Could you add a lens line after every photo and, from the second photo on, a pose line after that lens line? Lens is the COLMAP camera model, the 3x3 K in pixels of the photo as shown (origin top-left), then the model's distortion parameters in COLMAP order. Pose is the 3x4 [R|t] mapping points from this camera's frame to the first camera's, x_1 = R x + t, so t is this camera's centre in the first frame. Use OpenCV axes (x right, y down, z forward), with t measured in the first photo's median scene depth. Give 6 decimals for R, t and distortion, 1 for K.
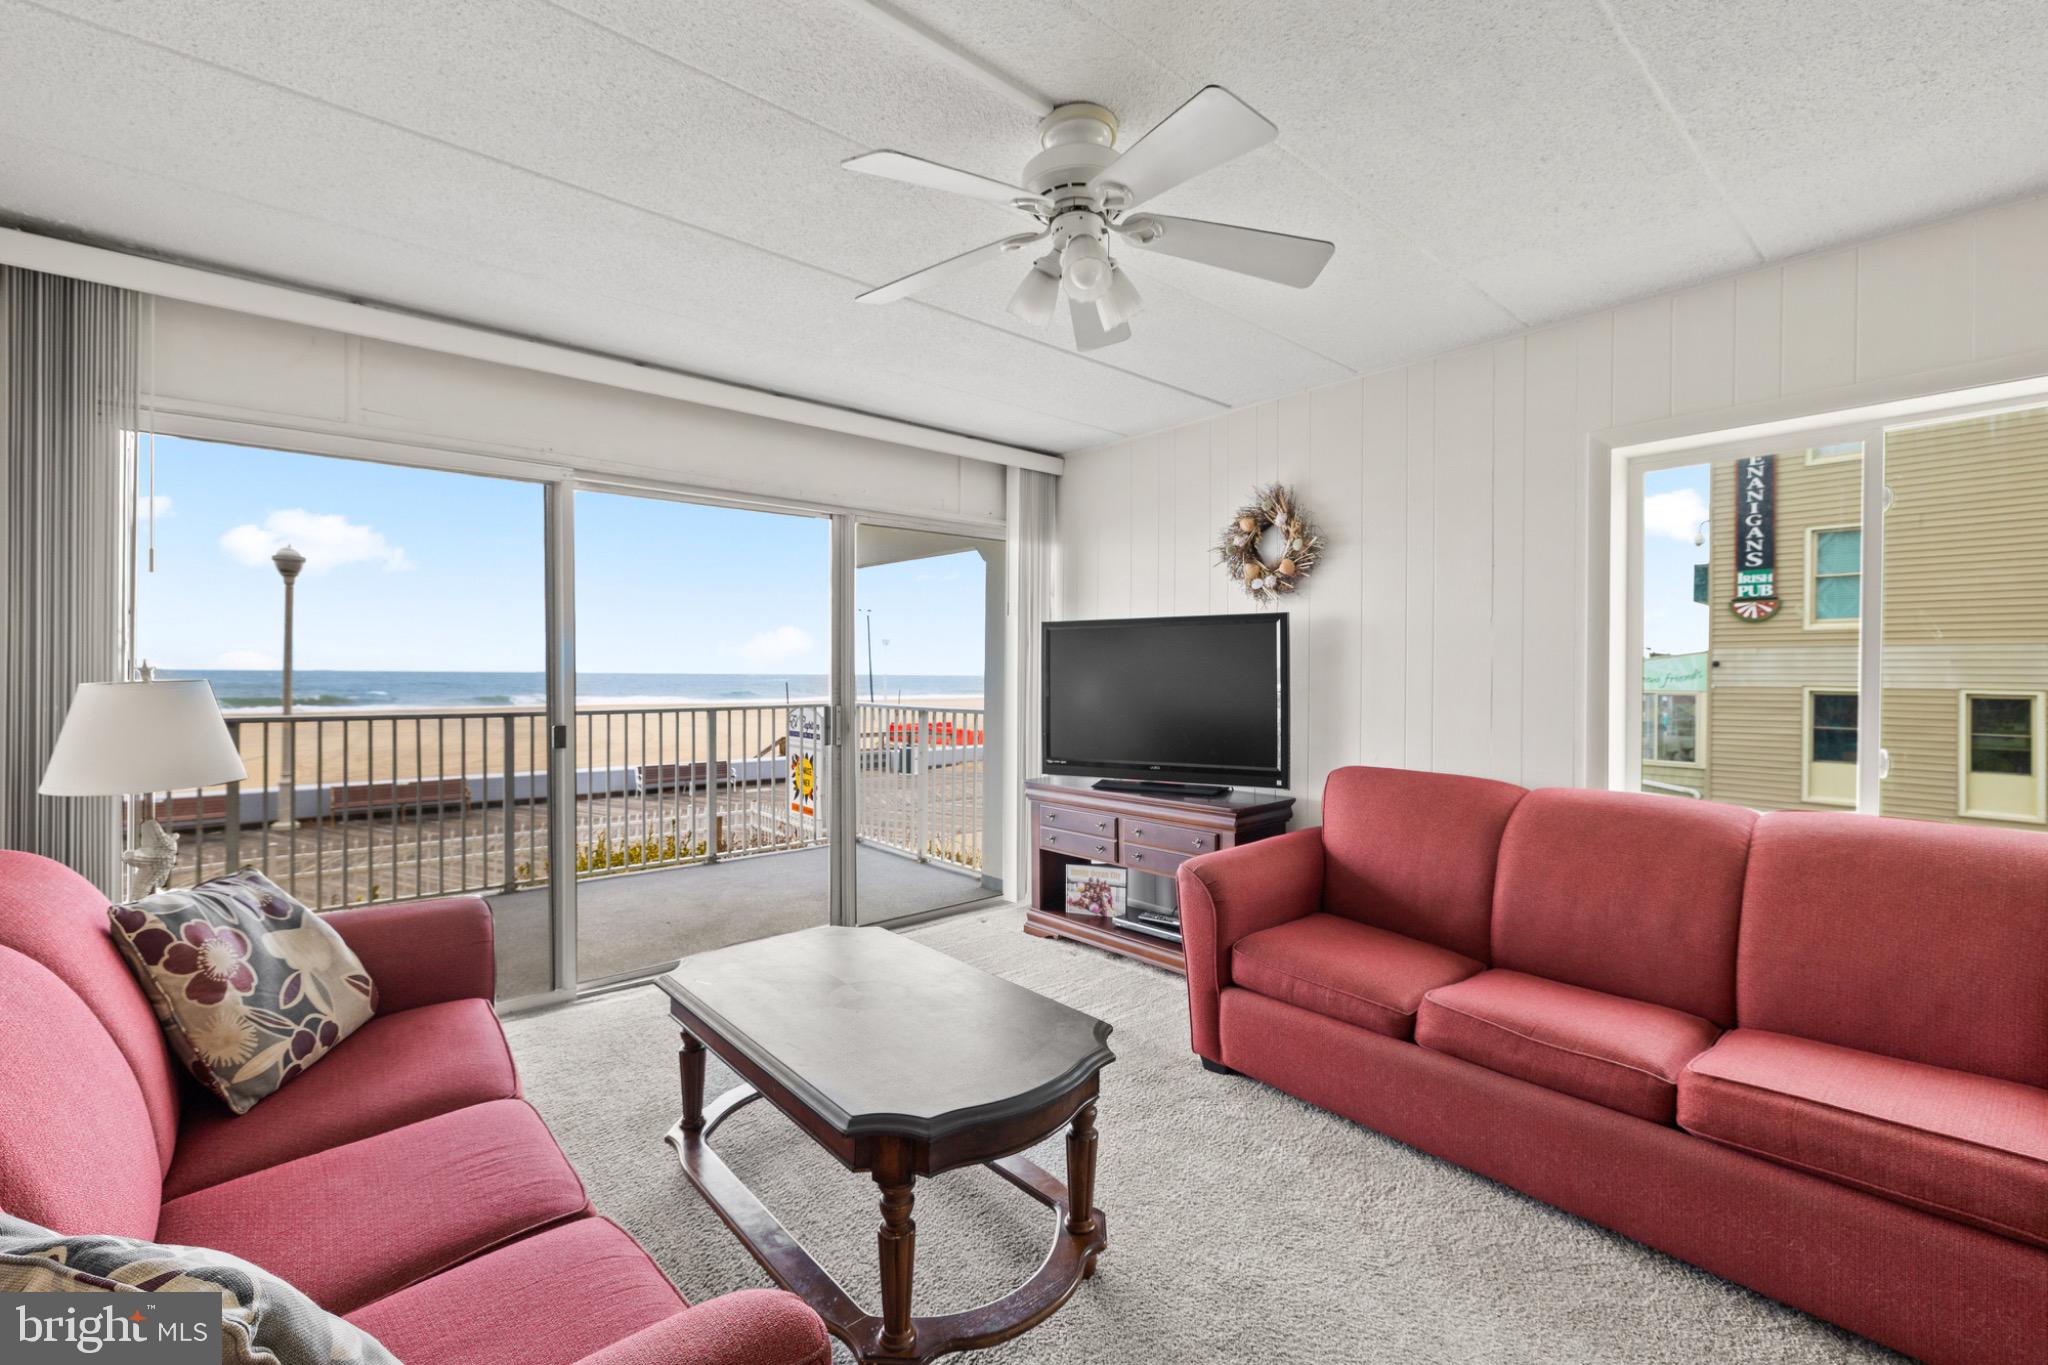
lens RADIAL K [[863.7, 0, 1024.2], [0, 863.7, 675.3], [0, 0, 1]] dist [-0.003431, 0.000267]
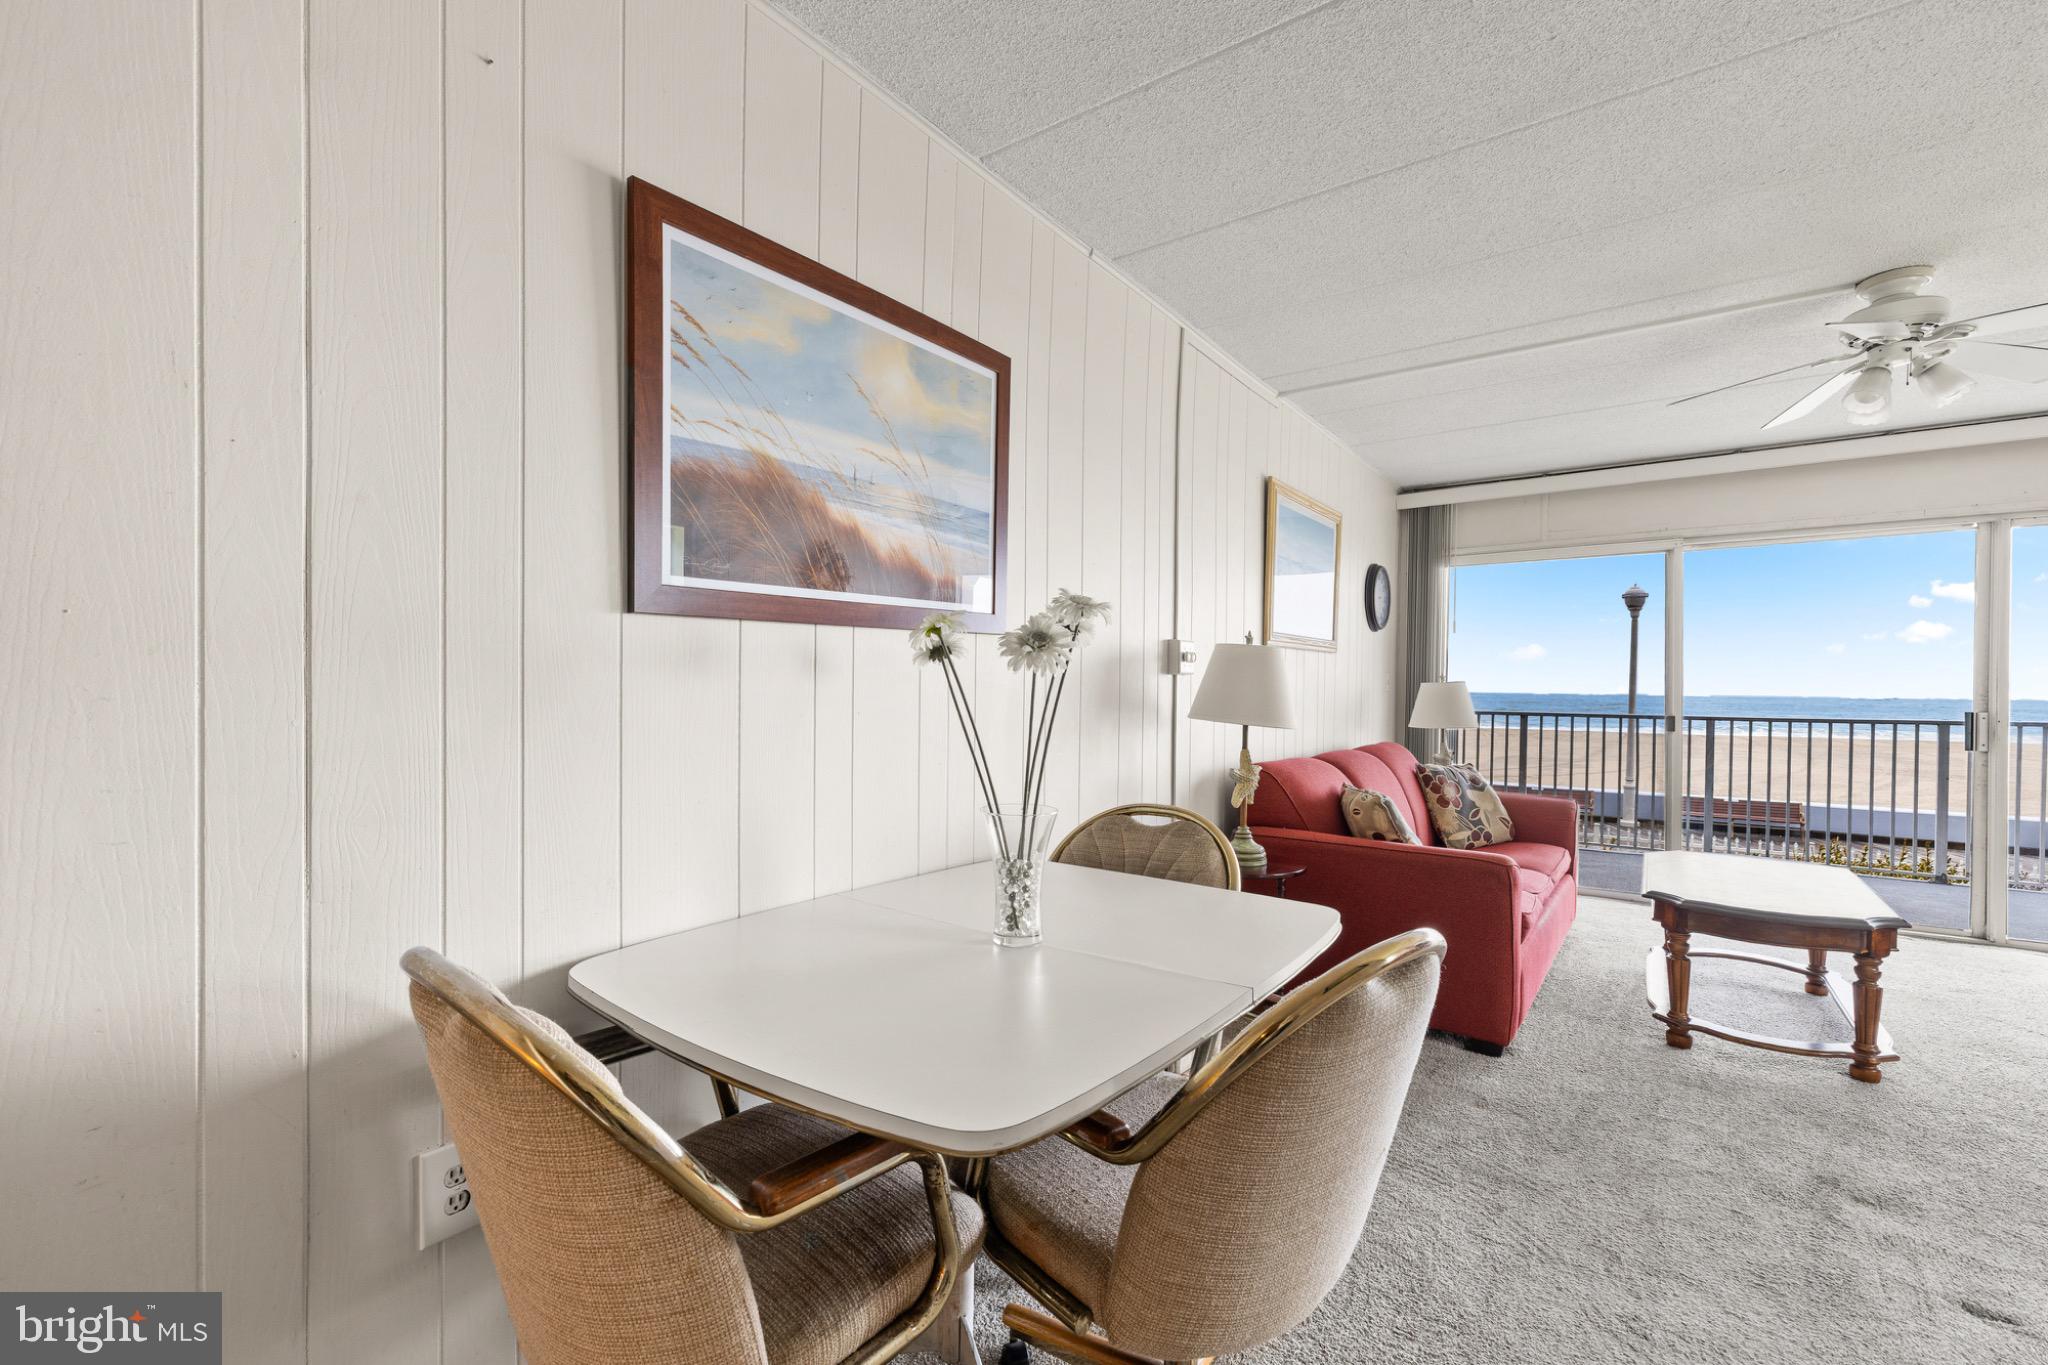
lens RADIAL K [[880.0, 0, 1026.1], [0, 880.0, 699.3], [0, 0, 1]] dist [-0.001656, 0.000465]
pose [[0.226636, 0.009277, -0.973935, 0.534142], [-0.011576, 0.999910, 0.006831, 0.026030], [0.973911, 0.009727, 0.226723, -0.323205]]
